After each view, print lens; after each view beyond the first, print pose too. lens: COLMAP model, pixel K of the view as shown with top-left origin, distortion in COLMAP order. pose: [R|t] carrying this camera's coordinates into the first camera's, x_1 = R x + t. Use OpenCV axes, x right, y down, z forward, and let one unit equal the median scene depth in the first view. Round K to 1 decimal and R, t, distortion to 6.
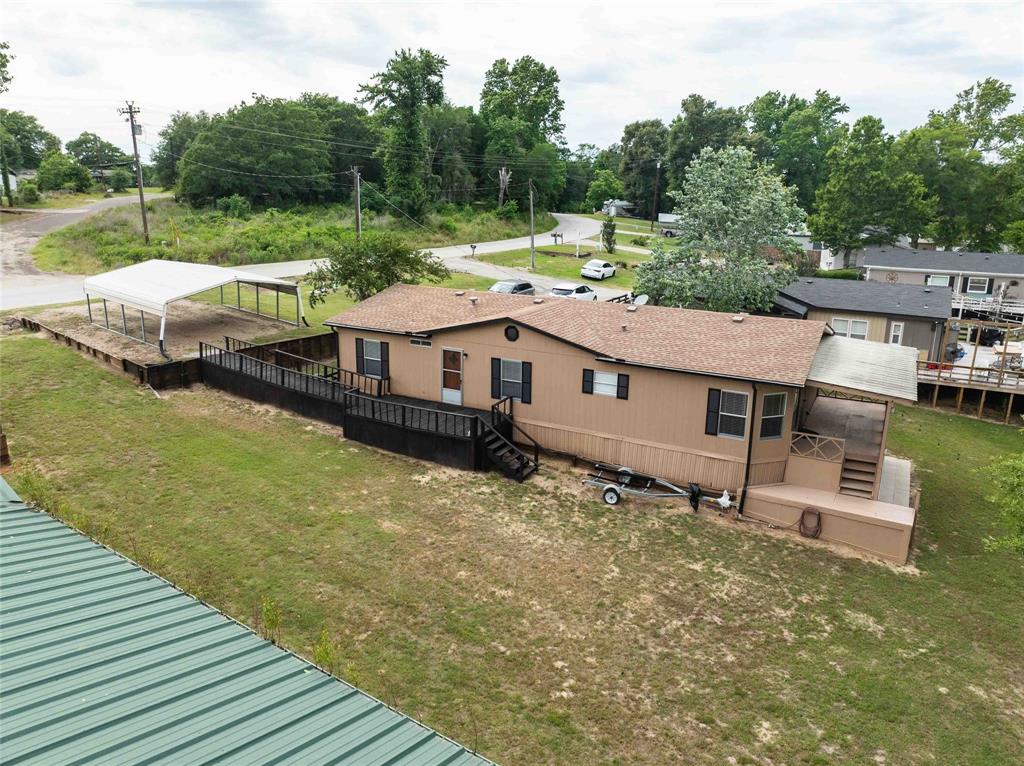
lens RADIAL K [[729.9, 0, 512.0], [0, 729.9, 383.0], [0, 0, 1]] dist [0.000914, -0.047458]
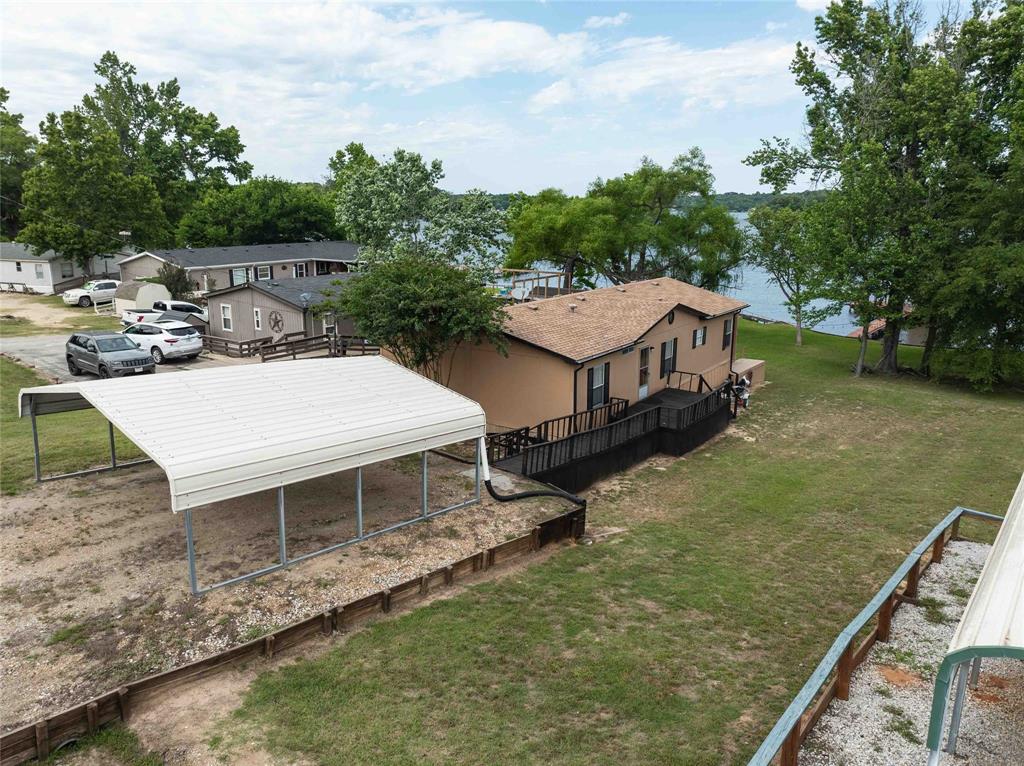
lens RADIAL K [[729.9, 0, 512.0], [0, 729.9, 383.0], [0, 0, 1]] dist [0.000914, -0.047458]
pose [[0.115445, -0.253216, 0.960497, -1.314813], [0.256116, 0.941855, 0.217518, -0.319626], [-0.959728, 0.220887, 0.173585, 1.178953]]
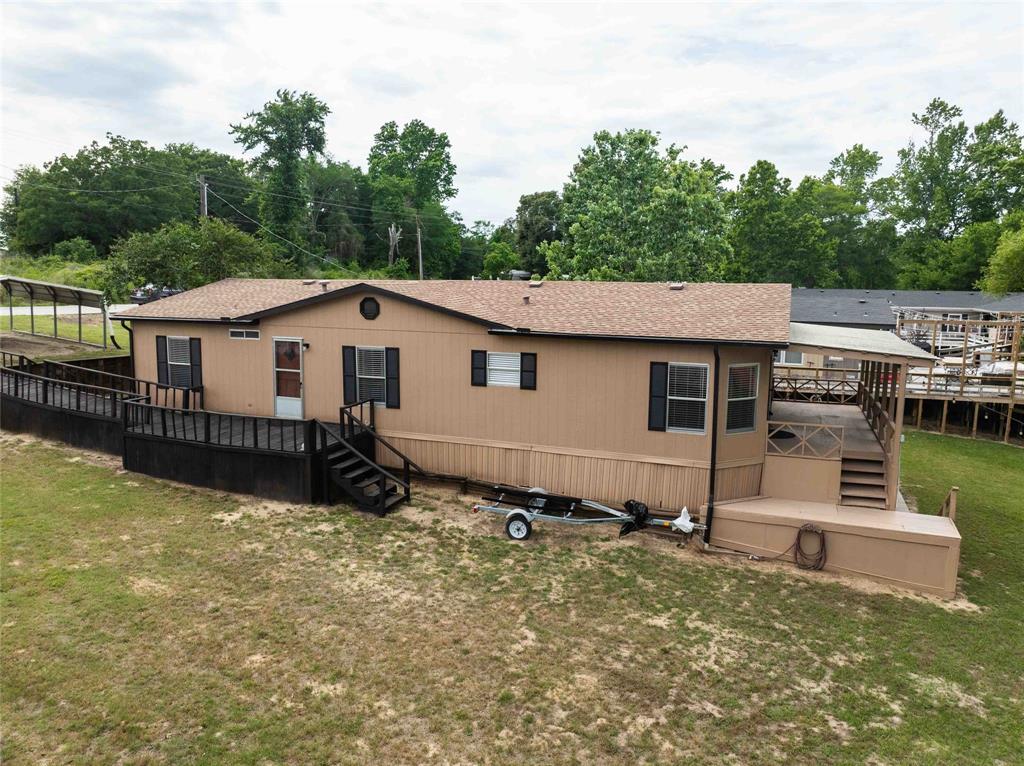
lens RADIAL K [[729.6, 0, 512.0], [0, 729.6, 383.0], [0, 0, 1]] dist [-0.033602, 0.005264]
pose [[0.990762, -0.023016, 0.133645, 0.044487], [0.038630, 0.992563, -0.115444, 0.099837], [-0.129994, 0.119540, 0.984282, 0.329383]]
